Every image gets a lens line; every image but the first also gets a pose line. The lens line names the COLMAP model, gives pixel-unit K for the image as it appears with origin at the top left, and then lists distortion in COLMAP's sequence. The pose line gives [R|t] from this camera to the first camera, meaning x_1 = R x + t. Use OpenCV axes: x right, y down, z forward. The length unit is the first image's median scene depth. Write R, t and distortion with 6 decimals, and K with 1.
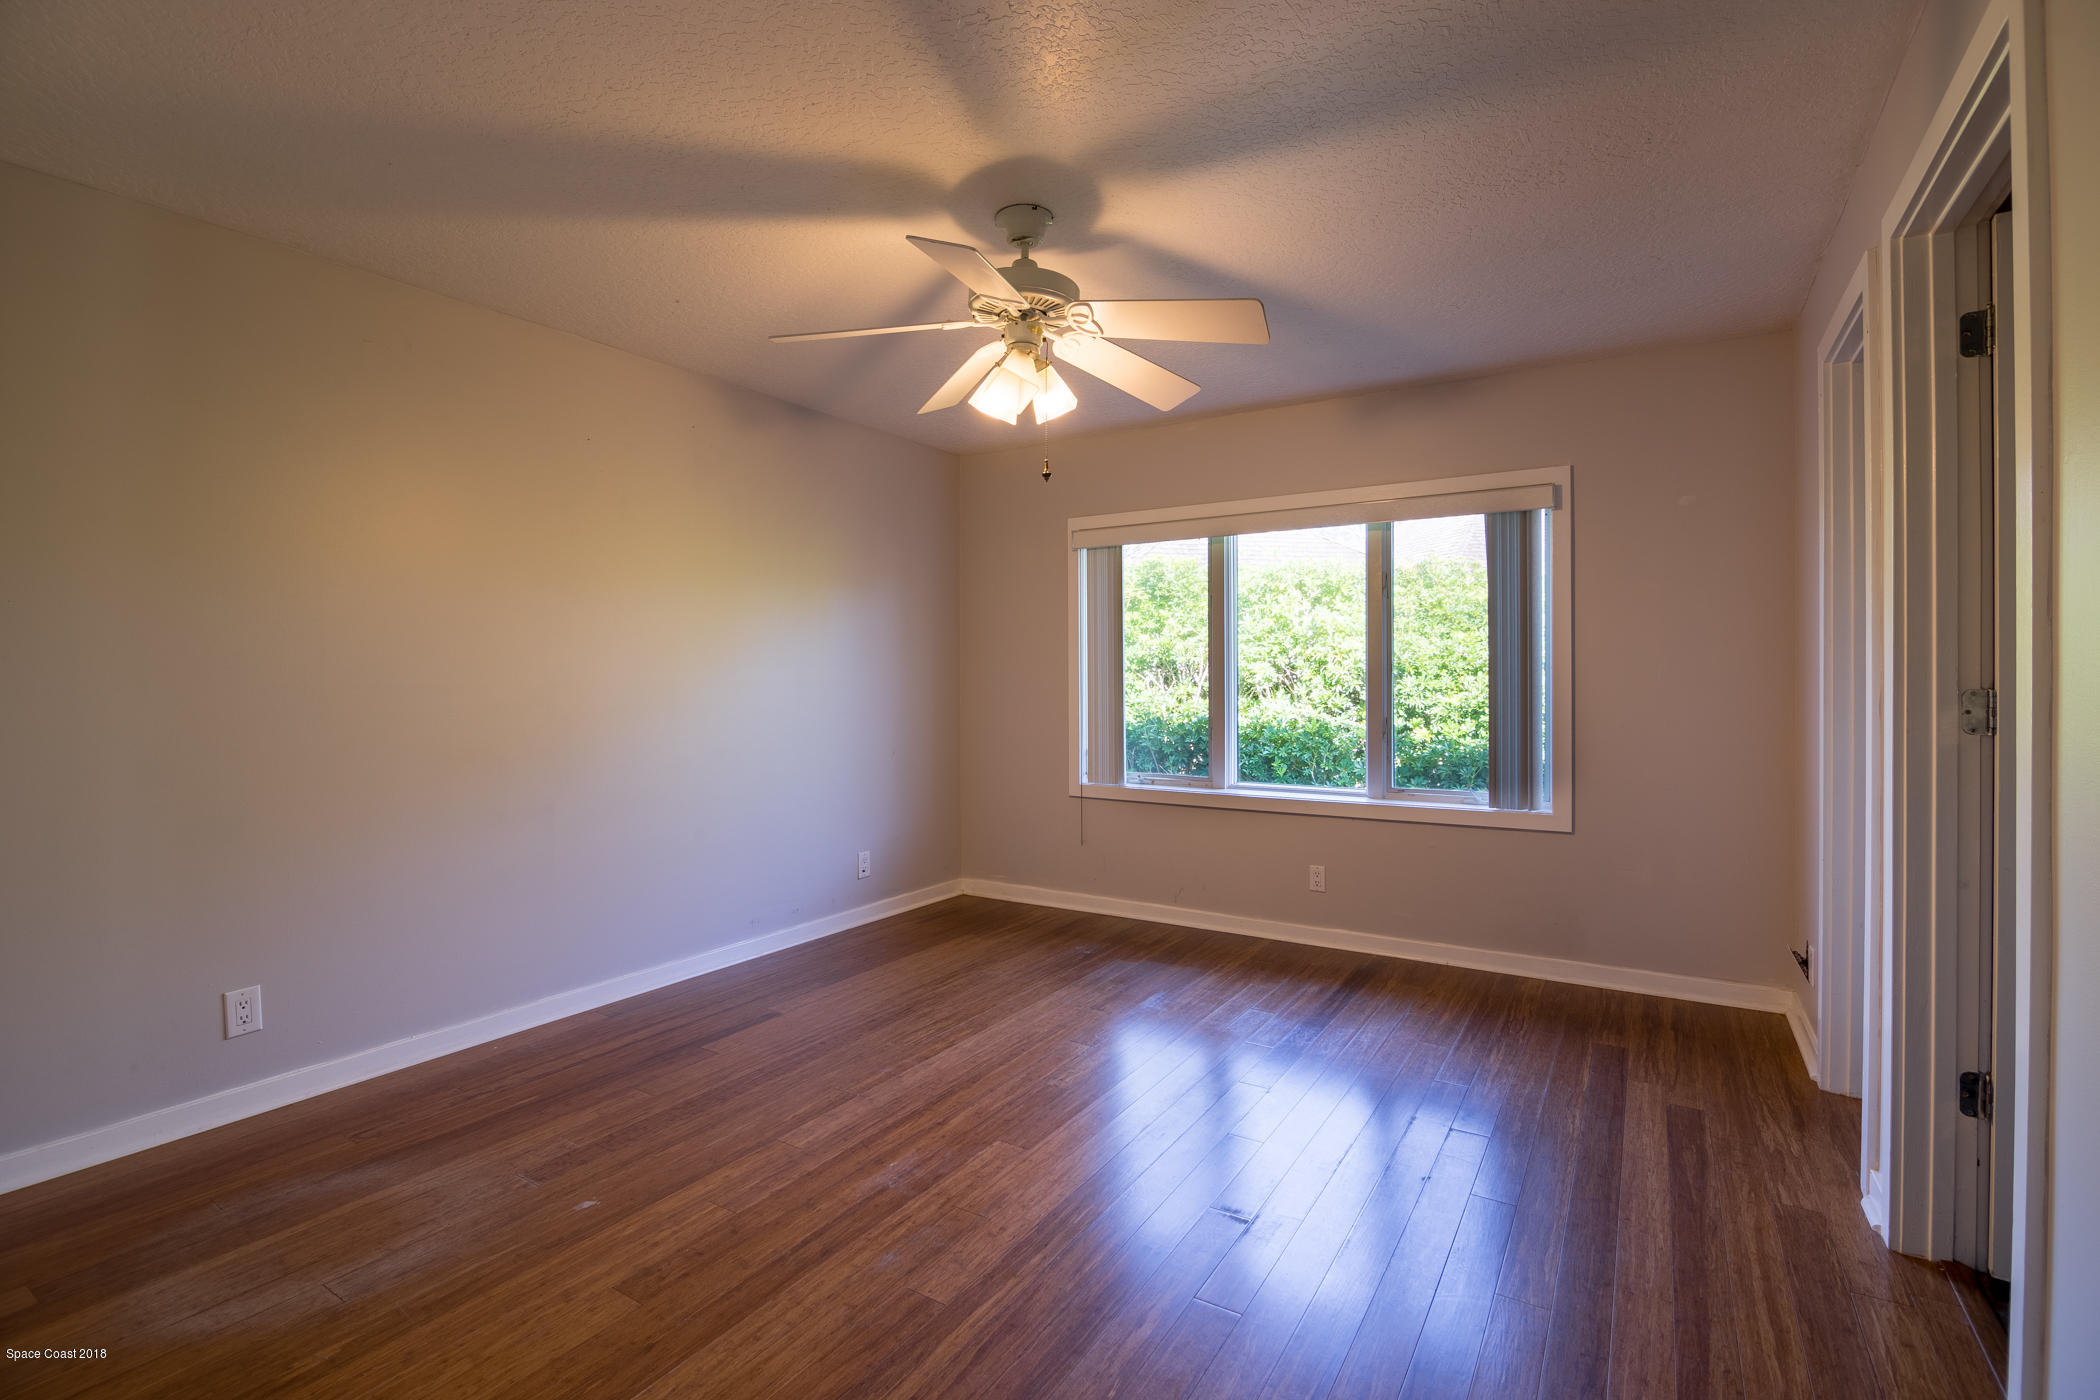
lens RADIAL K [[954.8, 0, 1042.8], [0, 954.8, 688.9], [0, 0, 1]] dist [0.022662, 0.000002]
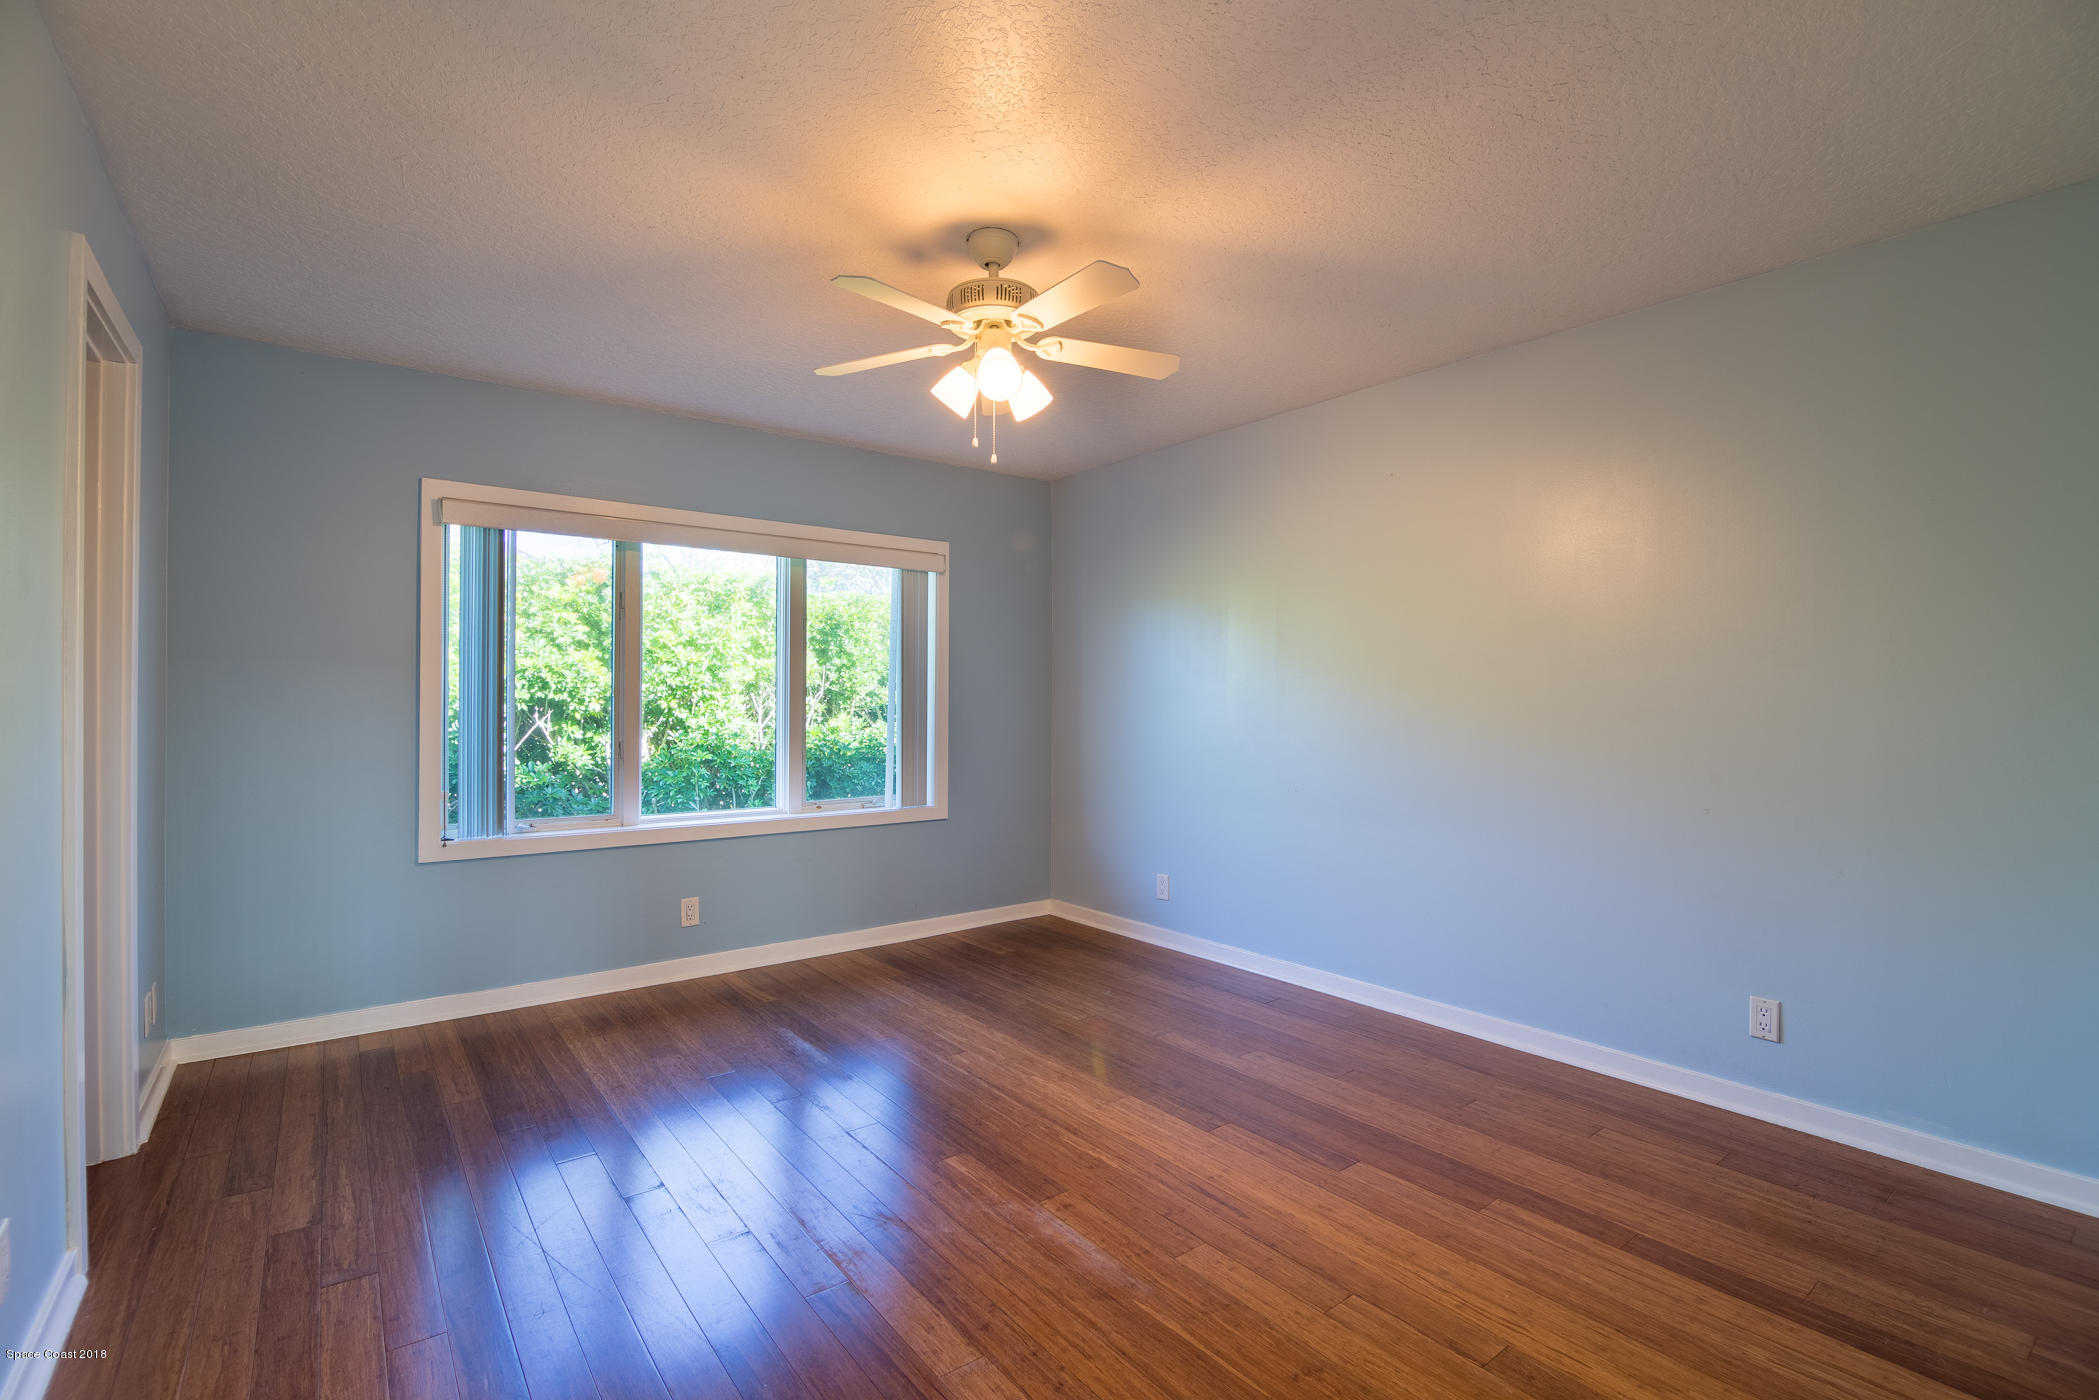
lens RADIAL K [[954.3, 0, 1042.3], [0, 954.3, 688.9], [0, 0, 1]] dist [0.022662, 0.000002]
pose [[0.347994, 0.015822, 0.937363, -0.452252], [0.008516, 0.999763, -0.020037, -0.000632], [-0.937458, 0.014956, 0.347777, 0.294420]]
